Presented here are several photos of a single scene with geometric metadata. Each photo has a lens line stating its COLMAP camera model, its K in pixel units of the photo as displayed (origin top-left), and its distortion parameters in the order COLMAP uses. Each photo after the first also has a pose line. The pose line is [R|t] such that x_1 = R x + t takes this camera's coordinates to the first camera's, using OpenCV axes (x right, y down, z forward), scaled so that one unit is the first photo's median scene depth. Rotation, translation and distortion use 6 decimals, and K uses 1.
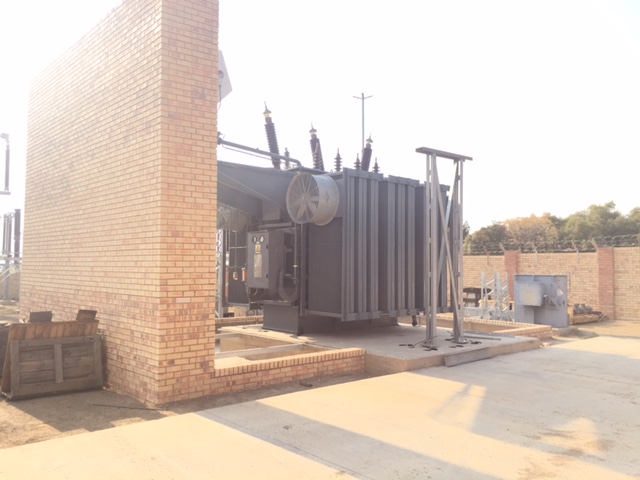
lens RADIAL K [[546.8, 0, 320.0], [0, 546.8, 240.0], [0, 0, 1]] dist [0.013181, -0.014868]
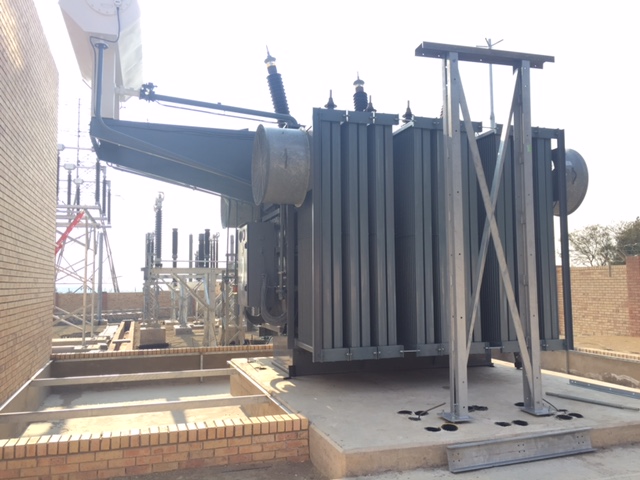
lens RADIAL K [[546.8, 0, 320.0], [0, 546.8, 240.0], [0, 0, 1]] dist [0.013181, -0.014868]
pose [[0.913030, -0.050510, -0.404752, 0.289682], [0.039469, 0.998587, -0.035584, 0.036842], [0.405978, 0.016514, 0.913734, 0.450449]]
